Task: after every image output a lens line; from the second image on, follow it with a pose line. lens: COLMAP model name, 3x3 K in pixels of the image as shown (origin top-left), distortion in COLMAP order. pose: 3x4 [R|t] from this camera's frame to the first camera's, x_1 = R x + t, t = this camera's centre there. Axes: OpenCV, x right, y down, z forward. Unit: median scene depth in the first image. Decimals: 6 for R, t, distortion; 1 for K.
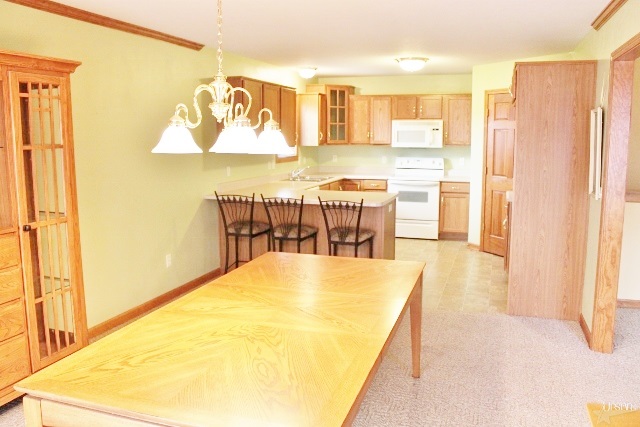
lens RADIAL K [[538.5, 0, 320.0], [0, 538.5, 213.5], [0, 0, 1]] dist [-0.175448, 0.160250]
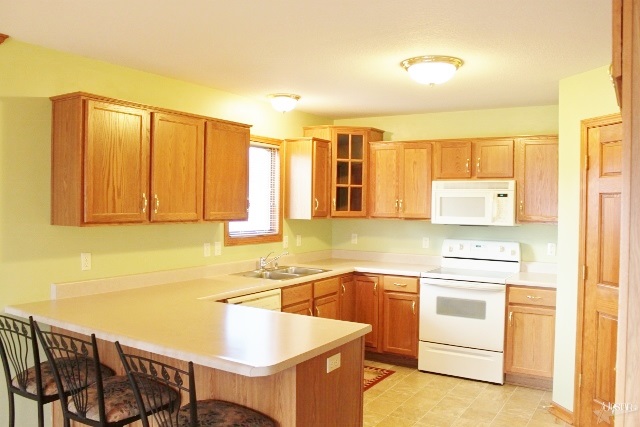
lens RADIAL K [[538.5, 0, 320.0], [0, 538.5, 213.5], [0, 0, 1]] dist [-0.175448, 0.160250]
pose [[0.975412, 0.019018, -0.219568, 0.146588], [-0.046801, 0.991421, -0.122038, -0.055264], [0.215364, 0.129314, 0.967934, 0.380737]]
